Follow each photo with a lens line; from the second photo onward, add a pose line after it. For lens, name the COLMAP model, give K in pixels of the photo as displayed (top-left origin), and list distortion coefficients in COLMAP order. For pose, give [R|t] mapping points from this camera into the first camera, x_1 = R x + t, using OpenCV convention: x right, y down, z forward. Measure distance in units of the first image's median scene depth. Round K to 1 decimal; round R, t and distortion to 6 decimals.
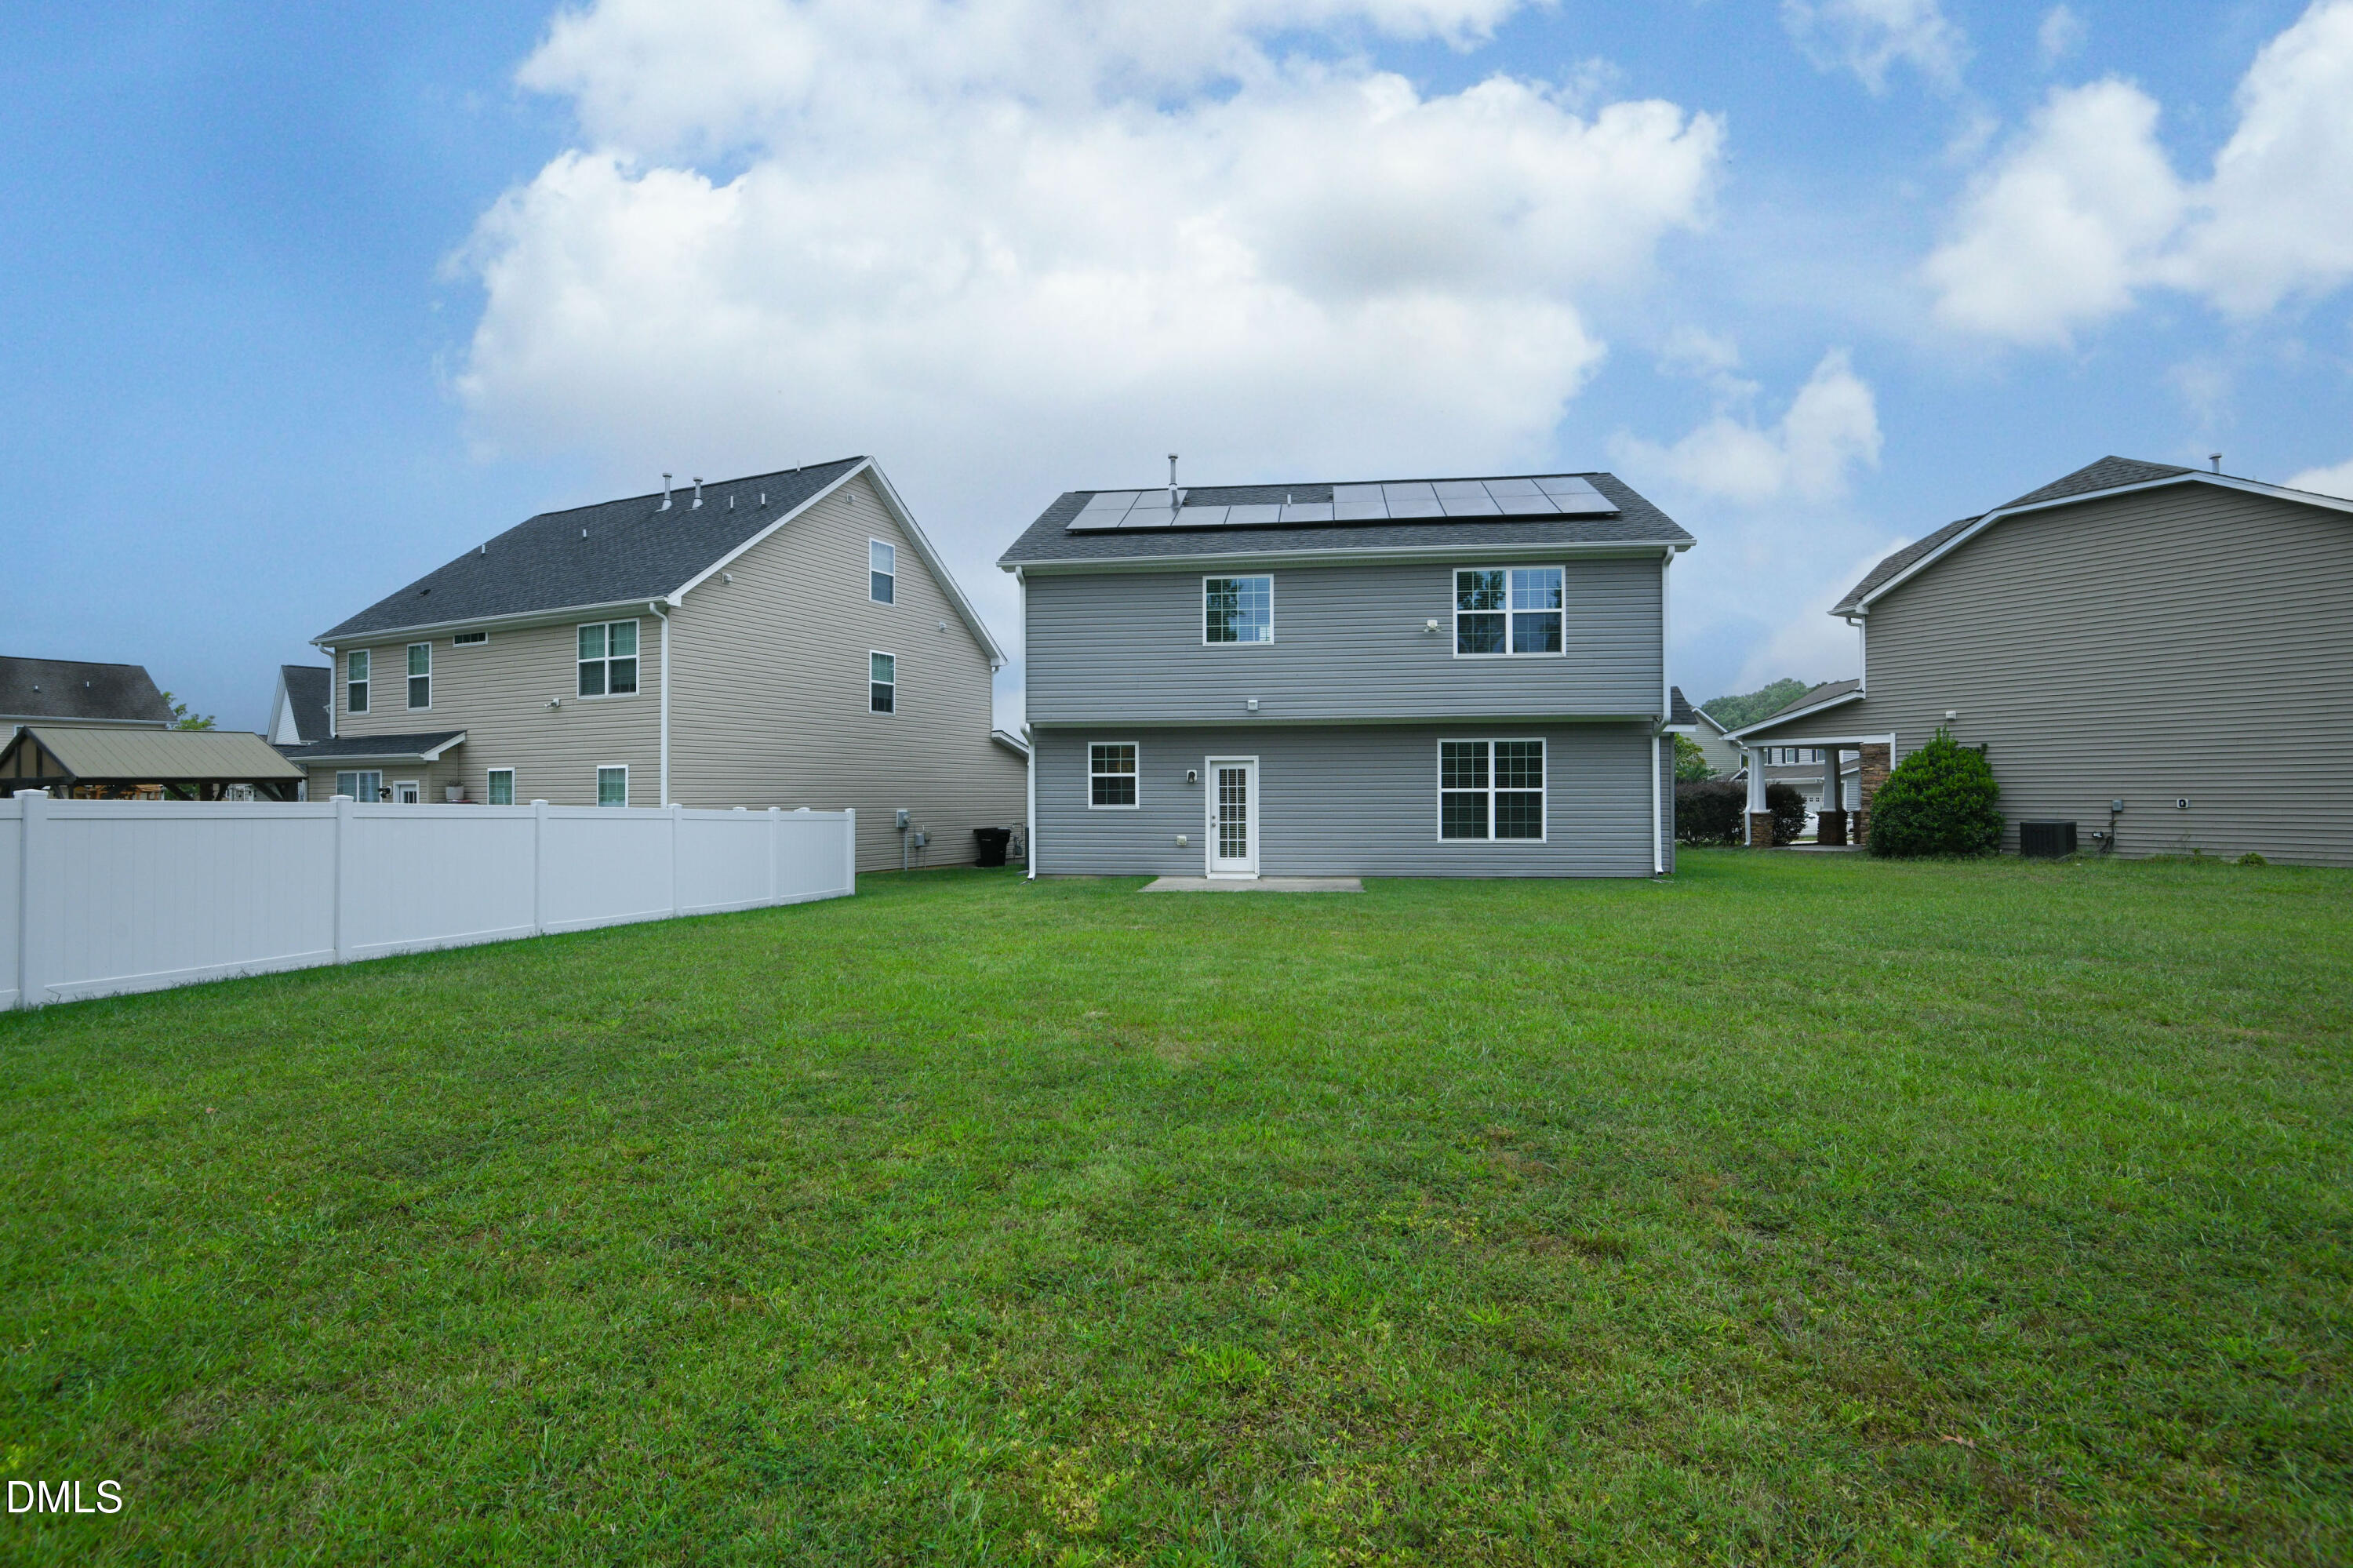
lens RADIAL K [[1078.6, 0, 1172.0], [0, 1078.6, 785.3], [0, 0, 1]] dist [0.005002, -0.004057]
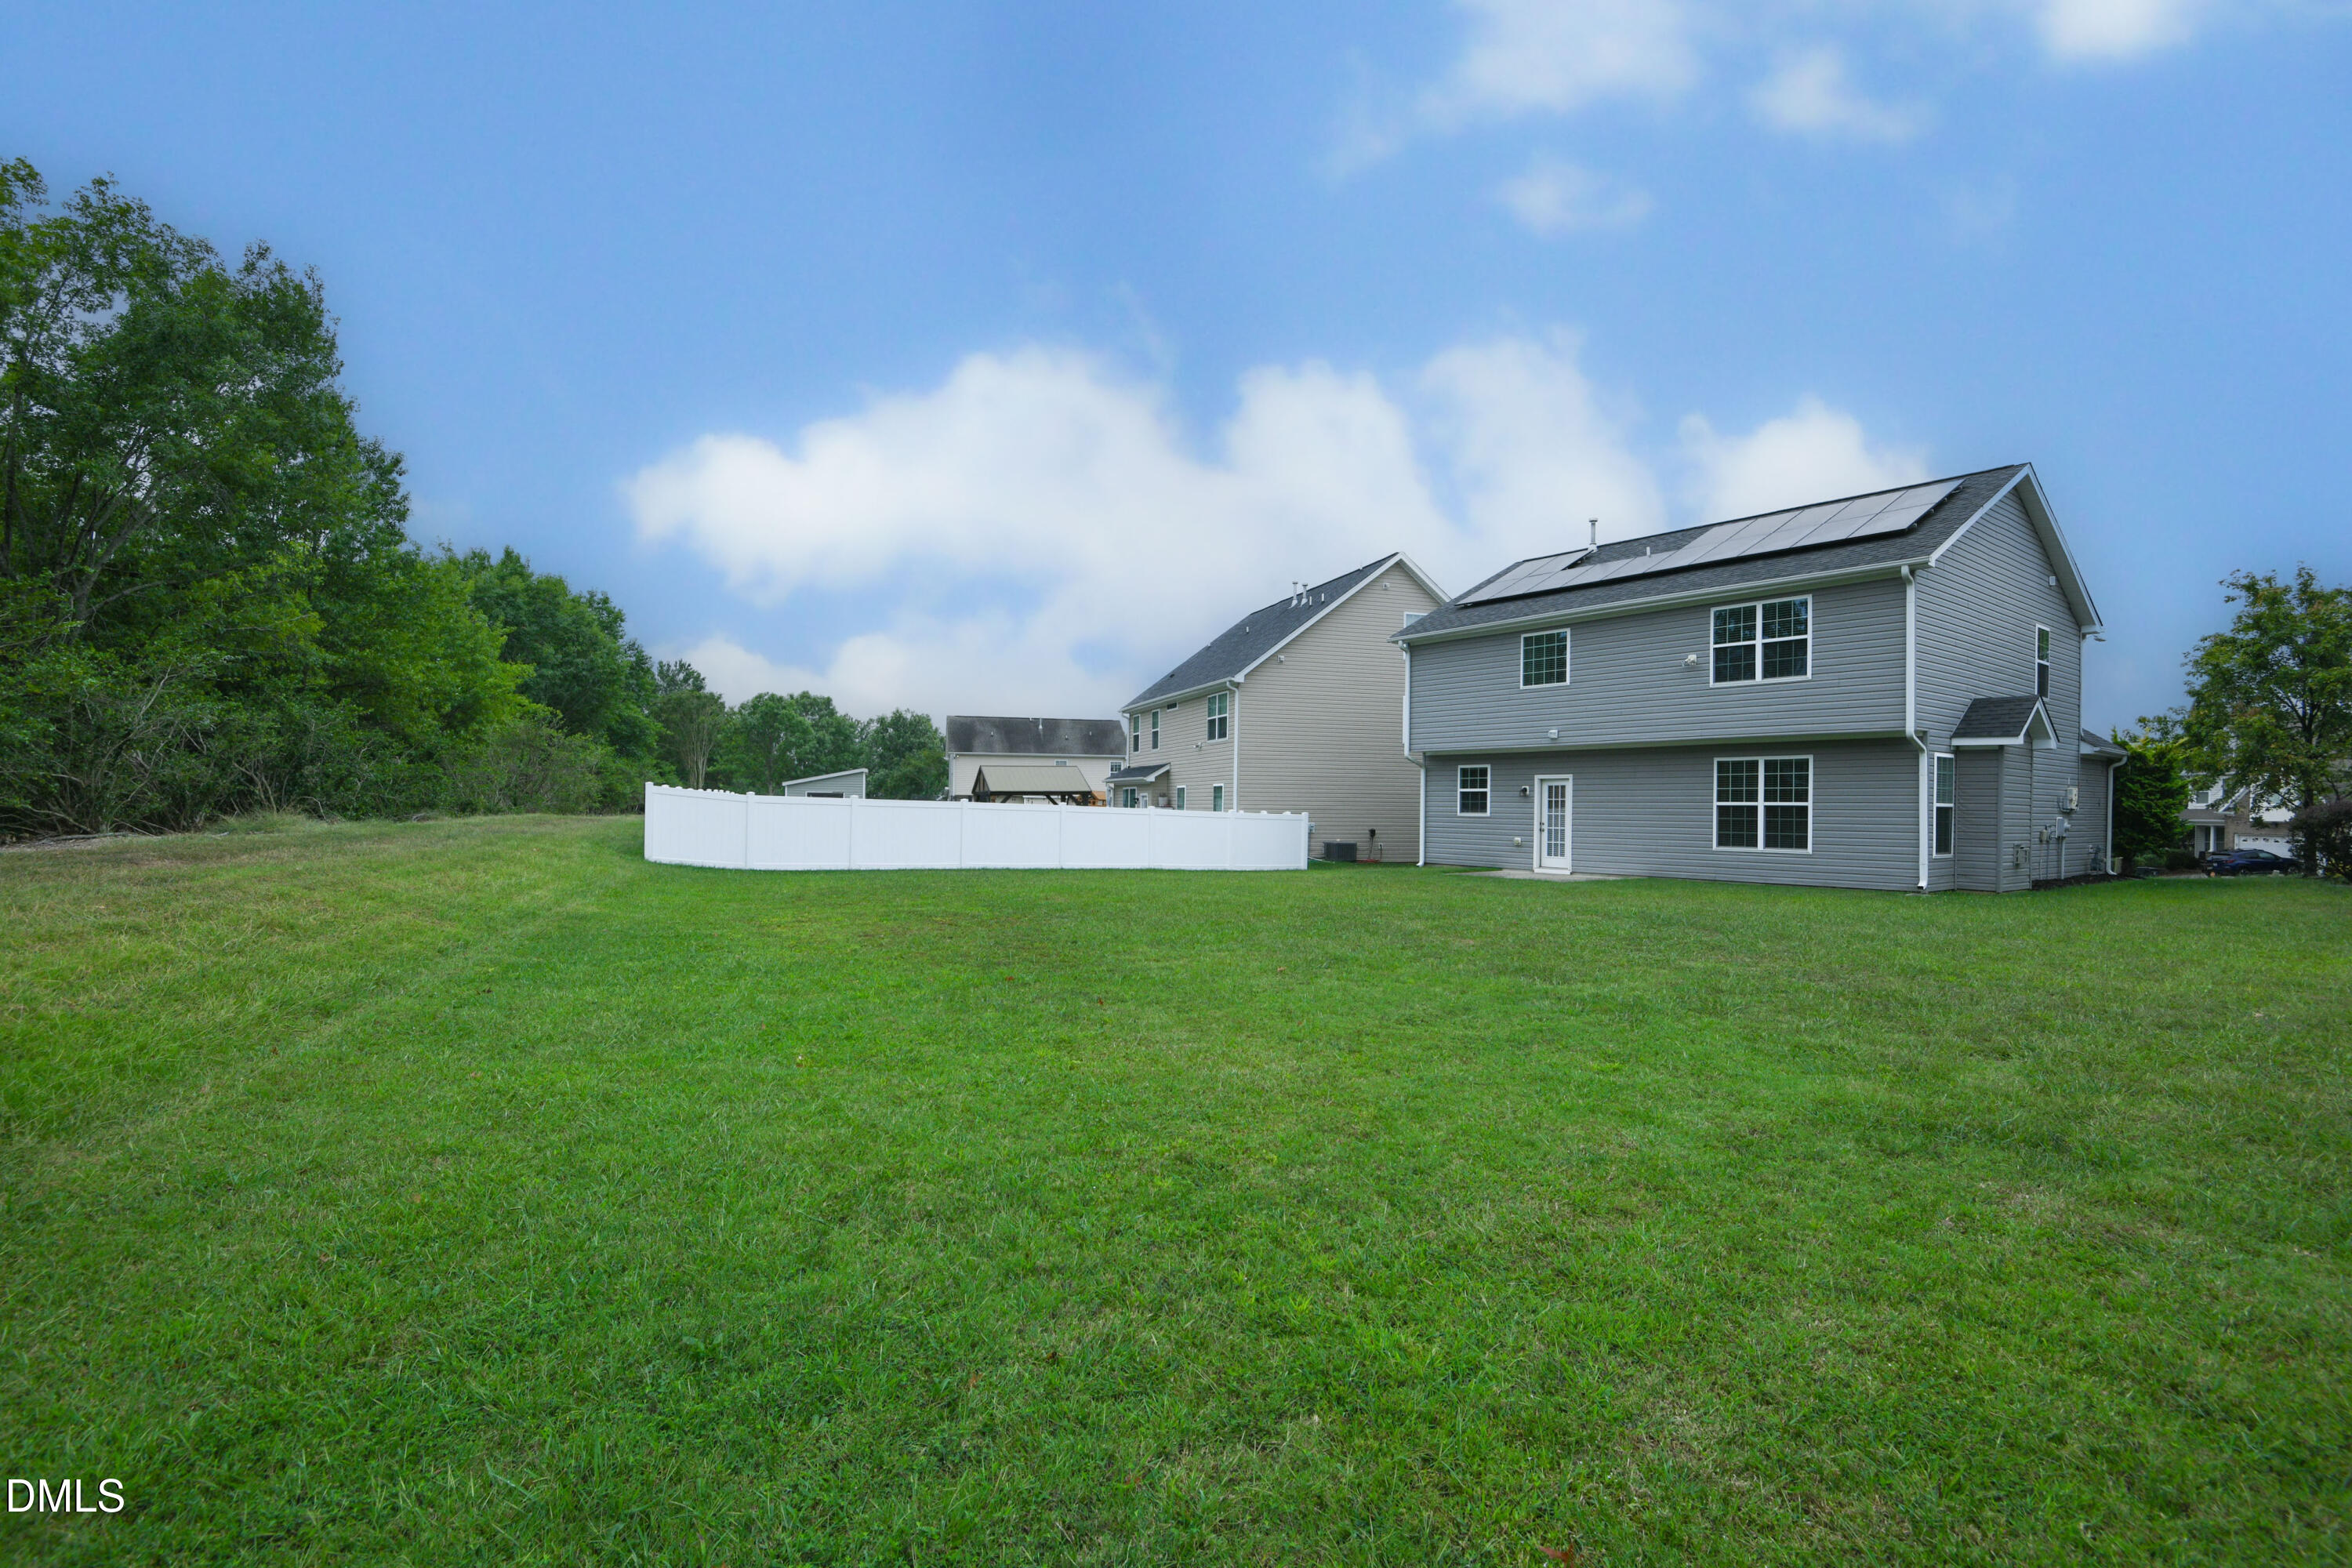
lens RADIAL K [[1078.1, 0, 1183.5], [0, 1078.1, 789.2], [0, 0, 1]] dist [0.005002, -0.004057]
pose [[0.715139, -0.000268, -0.698982, 0.619596], [-0.008558, 0.999922, -0.009140, 0.004483], [0.698930, 0.012519, 0.715081, -0.187733]]
